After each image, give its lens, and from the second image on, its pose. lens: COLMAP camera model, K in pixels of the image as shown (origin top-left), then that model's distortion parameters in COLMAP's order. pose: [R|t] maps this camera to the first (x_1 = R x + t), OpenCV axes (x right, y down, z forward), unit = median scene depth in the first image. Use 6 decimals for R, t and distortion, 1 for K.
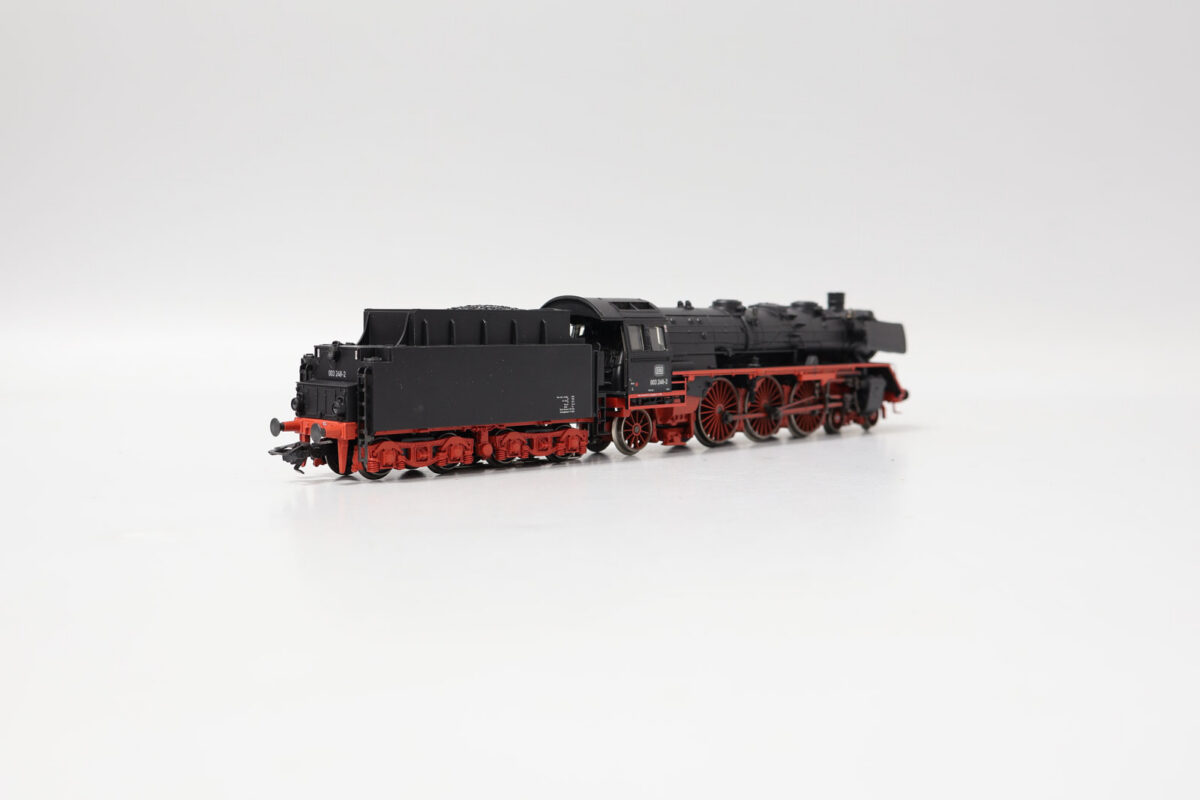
lens RADIAL K [[1319.9, 0, 600.0], [0, 1319.9, 400.0], [0, 0, 1]] dist [0.139281, 0.002500]
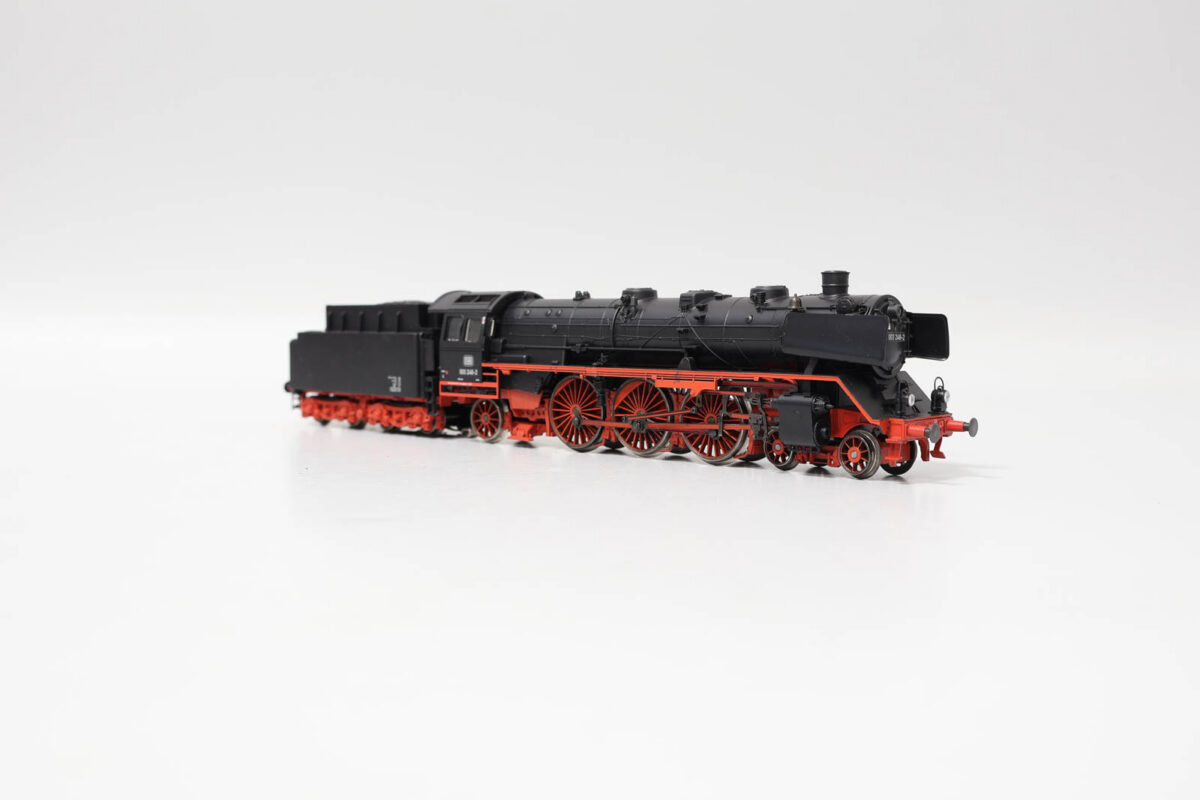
lens RADIAL K [[1319.9, 0, 600.0], [0, 1319.9, 400.0], [0, 0, 1]] dist [0.139281, 0.002500]
pose [[0.035993, 0.064543, -0.997266, 1.074578], [-0.058048, 0.996362, 0.062390, -0.061914], [0.997665, 0.055644, 0.039609, 1.051732]]
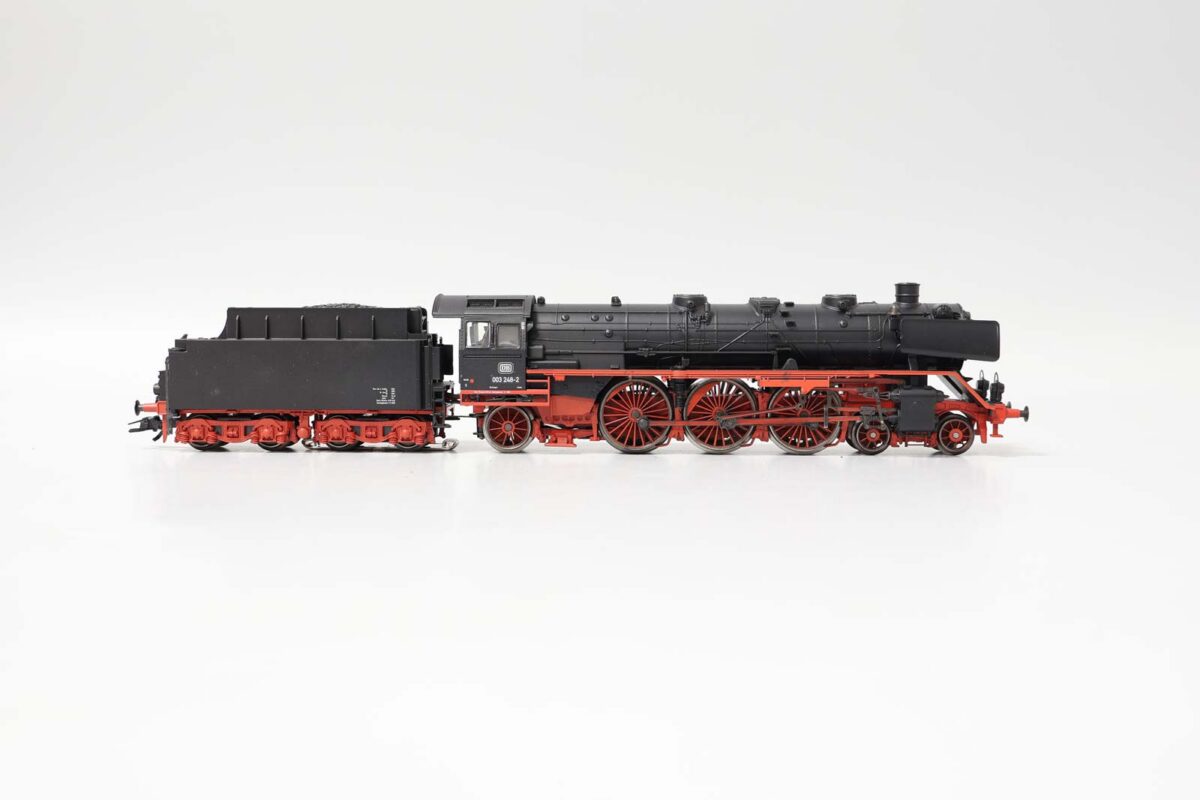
lens RADIAL K [[1319.9, 0, 600.0], [0, 1319.9, 400.0], [0, 0, 1]] dist [0.139281, 0.002500]
pose [[0.673545, 0.041492, -0.737981, 0.815472], [-0.044568, 0.998886, 0.015484, -0.016637], [0.737801, 0.022461, 0.674644, 0.379840]]
